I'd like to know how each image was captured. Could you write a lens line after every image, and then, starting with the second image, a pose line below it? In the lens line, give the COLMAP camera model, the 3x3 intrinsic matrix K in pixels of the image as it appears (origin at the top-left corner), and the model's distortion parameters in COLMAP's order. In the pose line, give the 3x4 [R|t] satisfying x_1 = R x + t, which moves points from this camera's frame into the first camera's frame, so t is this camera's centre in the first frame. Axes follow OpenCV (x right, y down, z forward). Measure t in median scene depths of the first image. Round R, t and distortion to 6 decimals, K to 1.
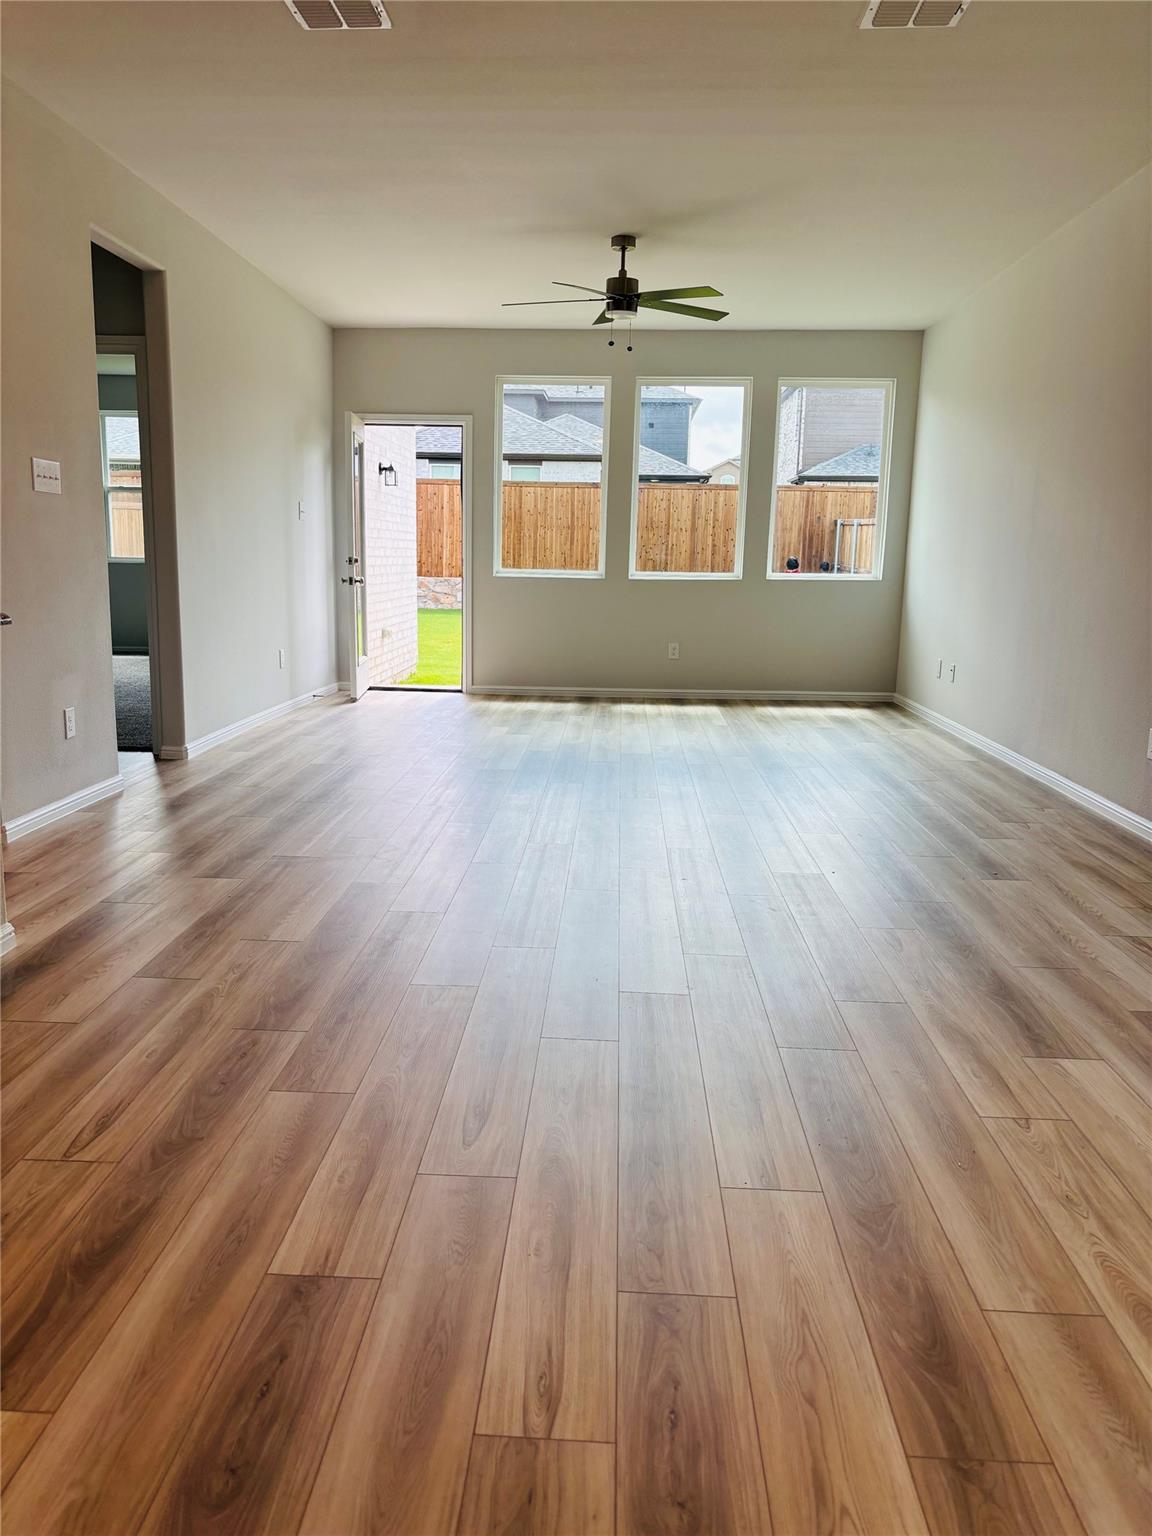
lens RADIAL K [[1150.3, 0, 574.6], [0, 1150.3, 767.6], [0, 0, 1]] dist [0.000762, -0.015576]
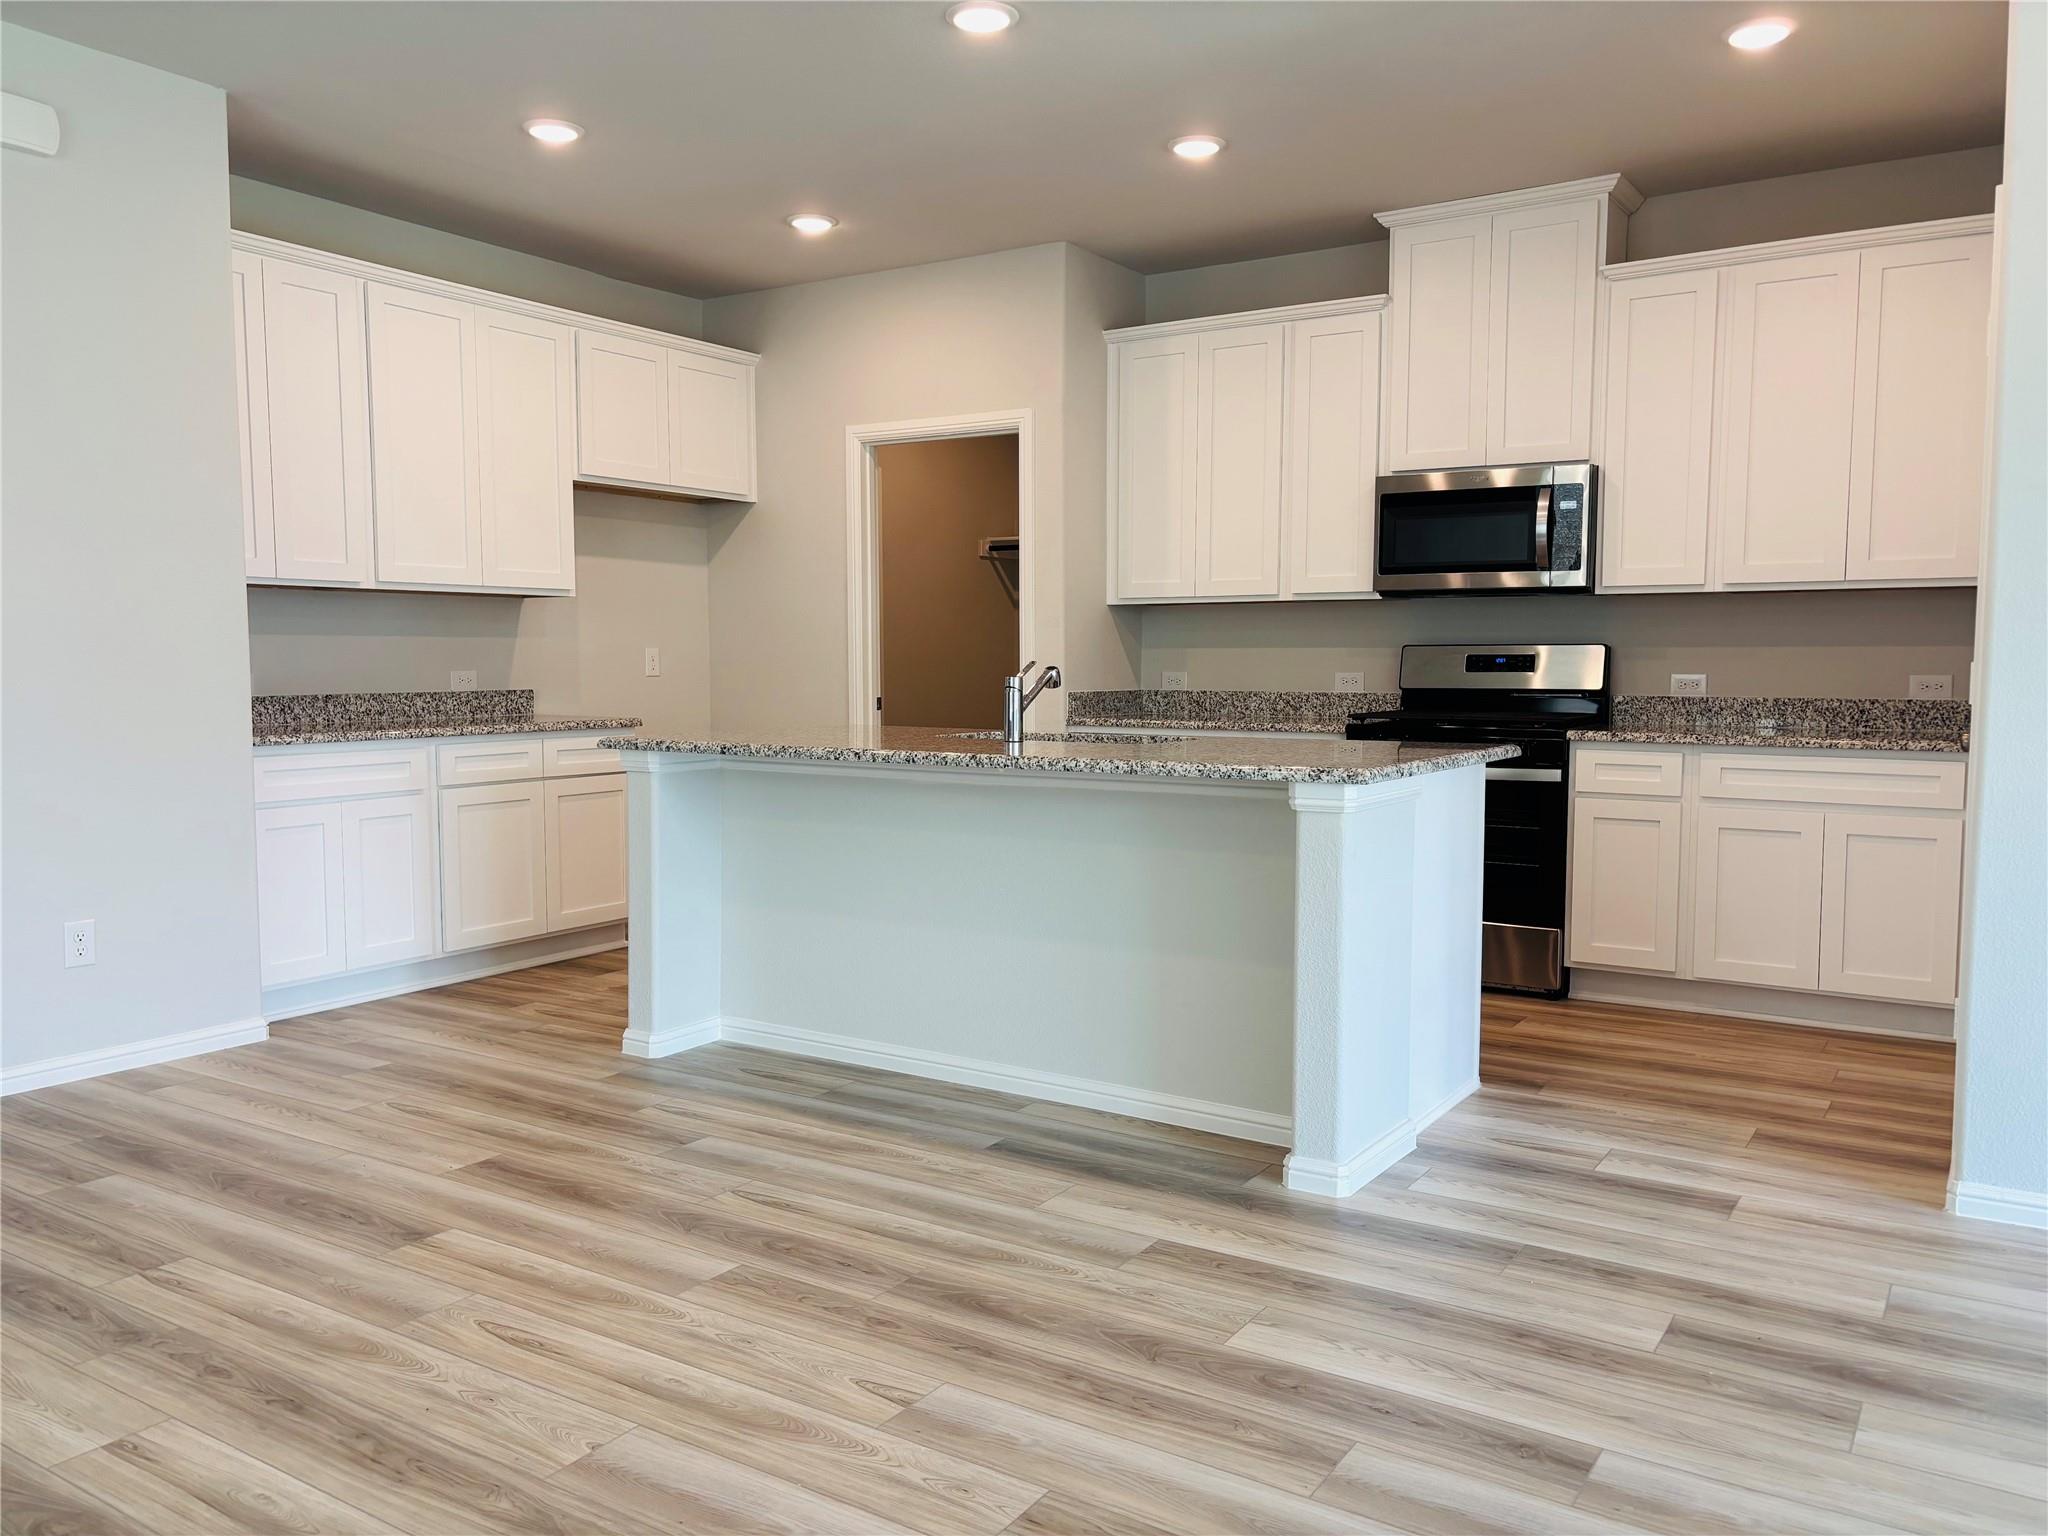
lens RADIAL K [[1533.8, 0, 1025.9], [0, 1533.8, 770.5], [0, 0, 1]] dist [0.000762, -0.015576]
pose [[-0.493717, 0.048795, -0.868252, 0.703651], [-0.175533, 0.972282, 0.154456, -0.348698], [0.851722, 0.228665, -0.471467, 1.785530]]
